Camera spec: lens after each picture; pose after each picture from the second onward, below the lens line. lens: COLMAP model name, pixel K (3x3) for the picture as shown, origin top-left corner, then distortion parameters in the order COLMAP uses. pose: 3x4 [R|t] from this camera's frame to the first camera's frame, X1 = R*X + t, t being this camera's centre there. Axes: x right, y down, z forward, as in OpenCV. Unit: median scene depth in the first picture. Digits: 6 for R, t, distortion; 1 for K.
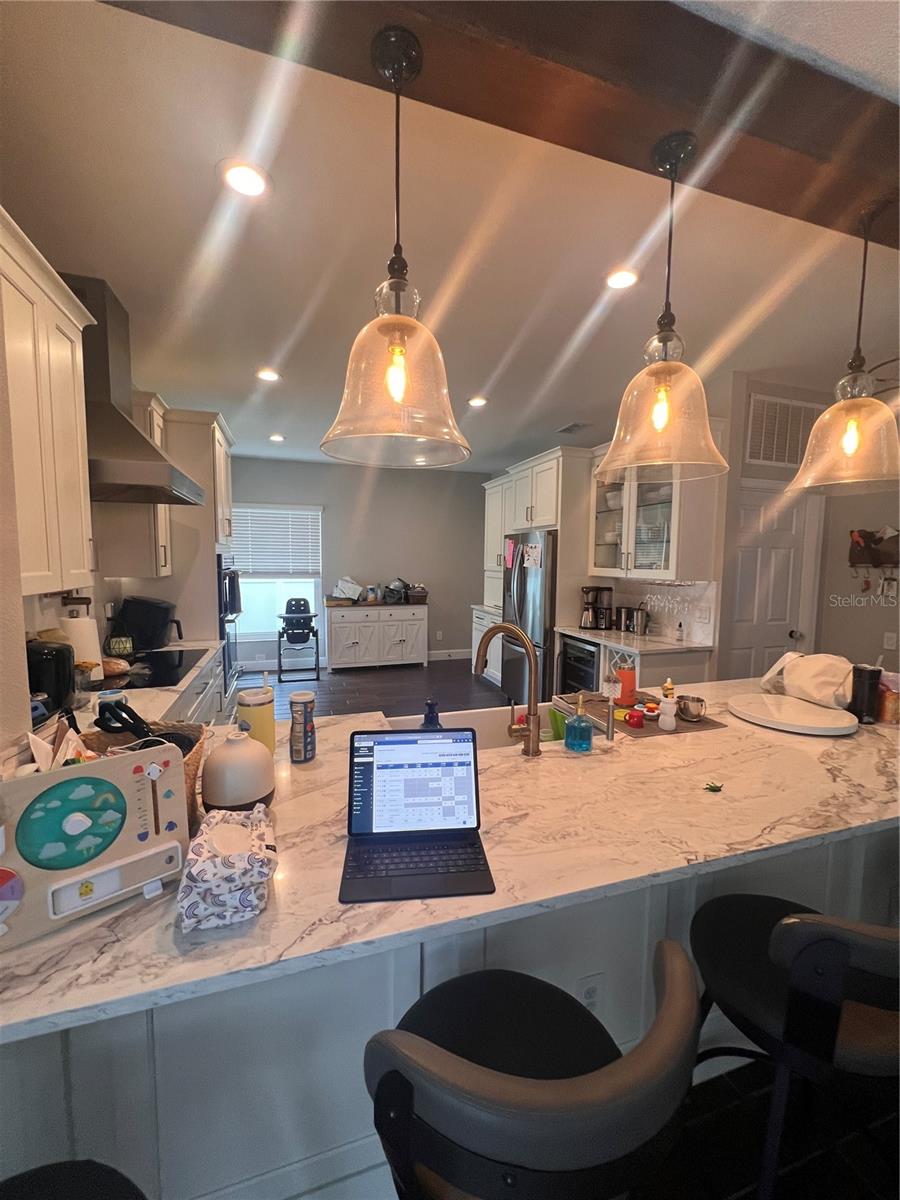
lens RADIAL K [[482.5, 0, 446.1], [0, 482.5, 597.7], [0, 0, 1]] dist [0.000614, 0.000201]
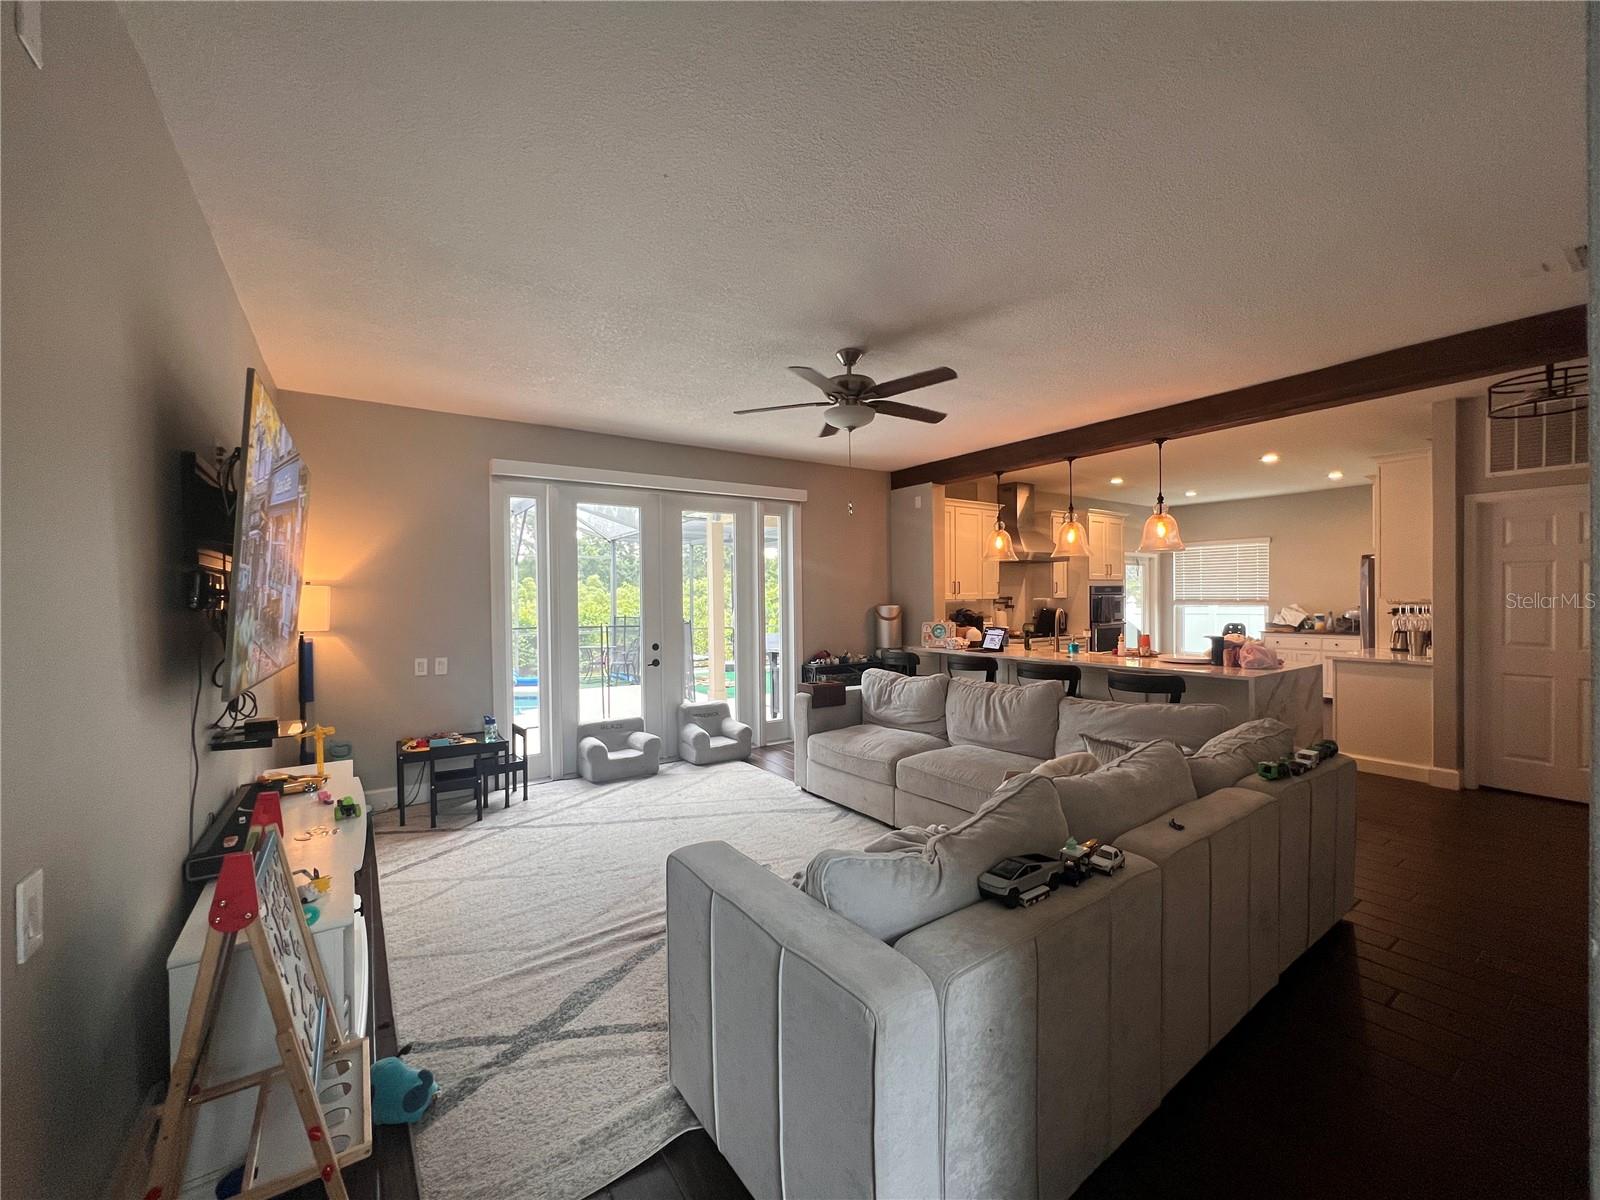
lens RADIAL K [[643.4, 0, 798.1], [0, 643.4, 595.9], [0, 0, 1]] dist [0.000614, 0.000201]
pose [[0.289890, -0.014285, -0.956953, 3.379277], [-0.062823, 0.997448, -0.033921, 0.215103], [0.954996, 0.069952, 0.288252, -1.601312]]
